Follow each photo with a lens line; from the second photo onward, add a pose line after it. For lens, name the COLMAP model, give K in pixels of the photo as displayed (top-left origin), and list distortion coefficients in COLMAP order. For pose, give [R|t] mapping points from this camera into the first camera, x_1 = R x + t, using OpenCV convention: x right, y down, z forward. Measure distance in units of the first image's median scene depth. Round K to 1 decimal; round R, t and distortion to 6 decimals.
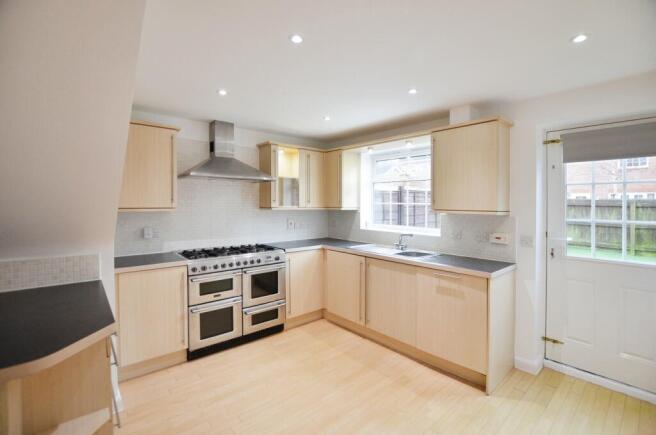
lens RADIAL K [[289.3, 0, 329.7], [0, 289.3, 195.8], [0, 0, 1]] dist [-0.000509, 0.000151]
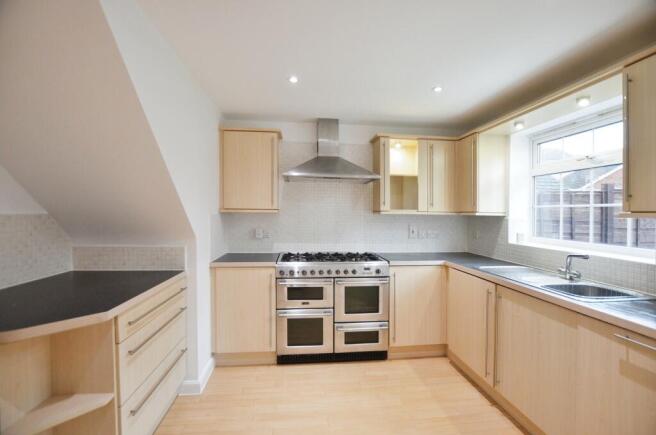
lens RADIAL K [[288.7, 0, 335.5], [0, 288.7, 208.4], [0, 0, 1]] dist [-0.013716, 0.000154]
pose [[0.833303, -0.004797, -0.552795, 0.176804], [0.007677, 0.999966, 0.002895, 0.032311], [0.552763, -0.006656, 0.833312, 0.241327]]
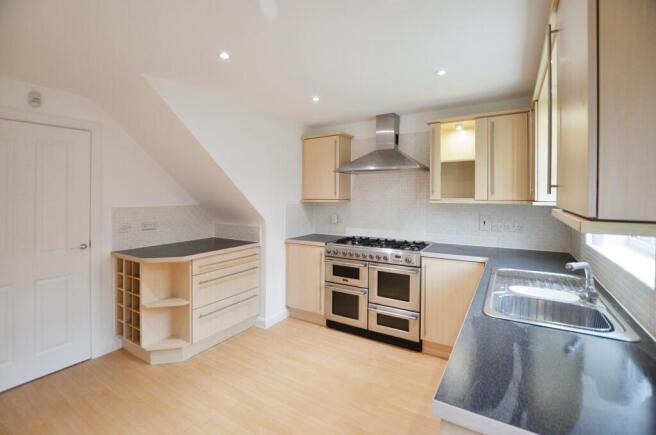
lens RADIAL K [[301.5, 0, 338.9], [0, 301.5, 187.2], [0, 0, 1]] dist [-0.001498, 0.000025]
pose [[0.317398, -0.035758, -0.947618, 0.593504], [0.028453, 0.999198, -0.028174, 0.022803], [0.947865, -0.018020, 0.318161, 0.532913]]
